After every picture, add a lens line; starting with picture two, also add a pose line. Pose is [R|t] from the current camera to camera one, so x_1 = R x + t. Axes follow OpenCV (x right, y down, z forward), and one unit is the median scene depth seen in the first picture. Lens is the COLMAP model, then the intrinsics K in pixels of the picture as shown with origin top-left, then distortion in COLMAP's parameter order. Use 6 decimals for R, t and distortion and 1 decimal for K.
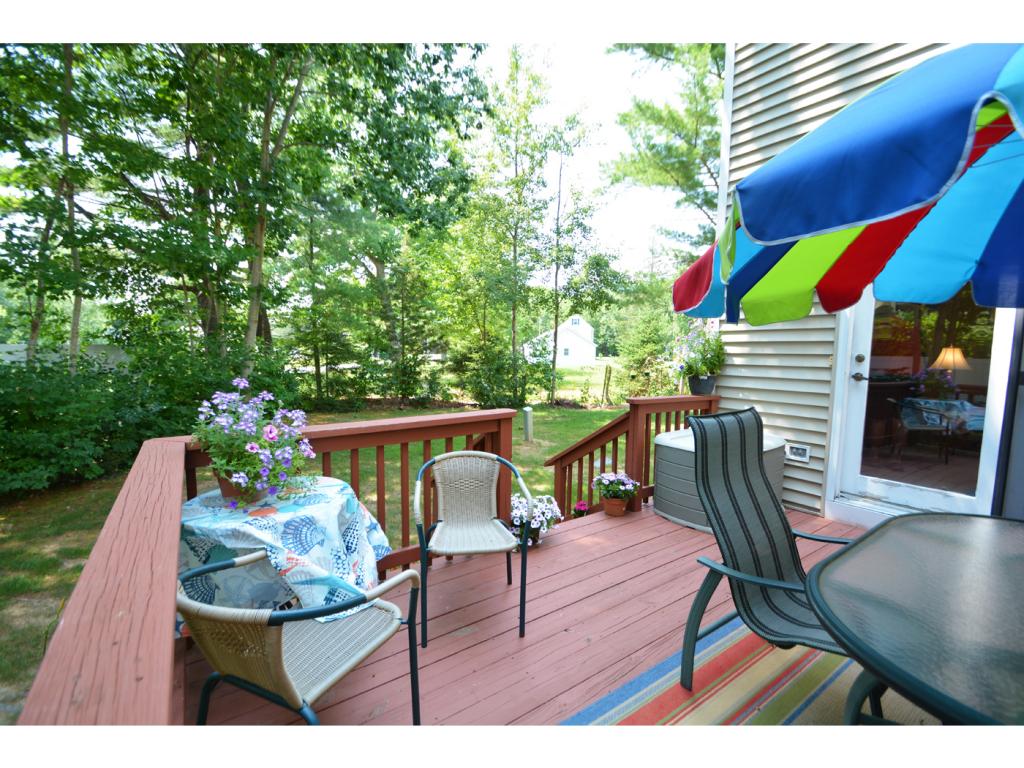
lens RADIAL K [[450.2, 0, 506.9], [0, 450.2, 389.3], [0, 0, 1]] dist [0.032519, -0.028241]
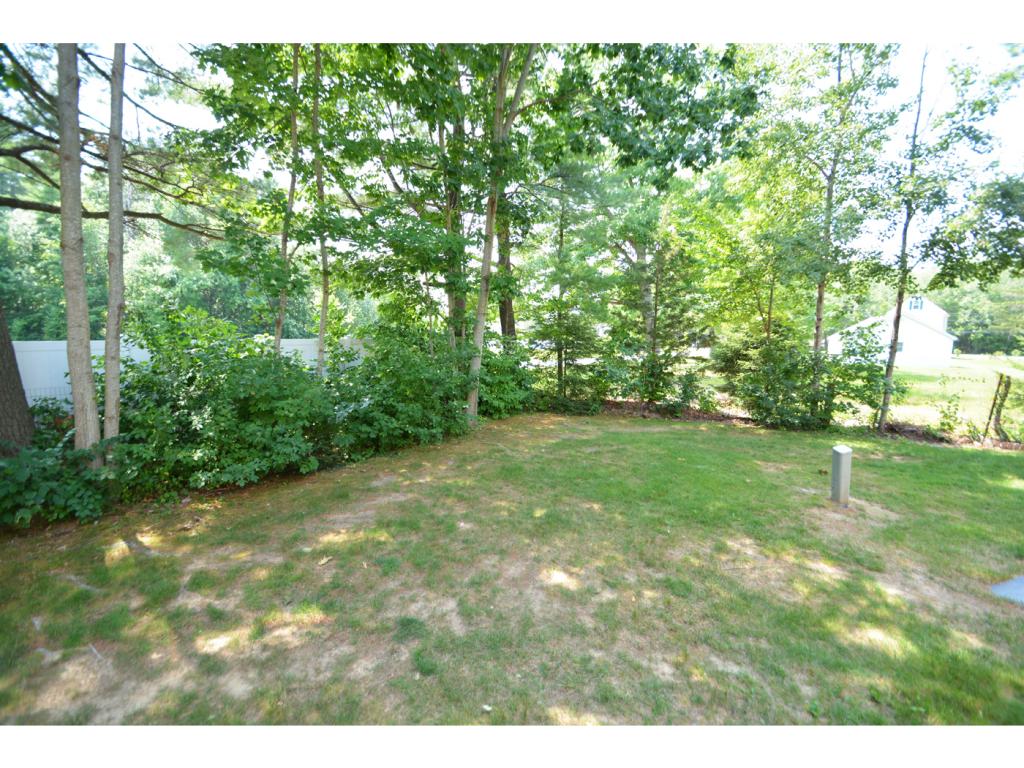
lens RADIAL K [[450.2, 0, 506.9], [0, 450.2, 389.3], [0, 0, 1]] dist [0.032519, -0.028241]
pose [[0.839799, 0.060598, -0.539504, -0.003259], [-0.051627, 0.998162, 0.031753, -0.018279], [0.540437, 0.001187, 0.841384, 0.161880]]
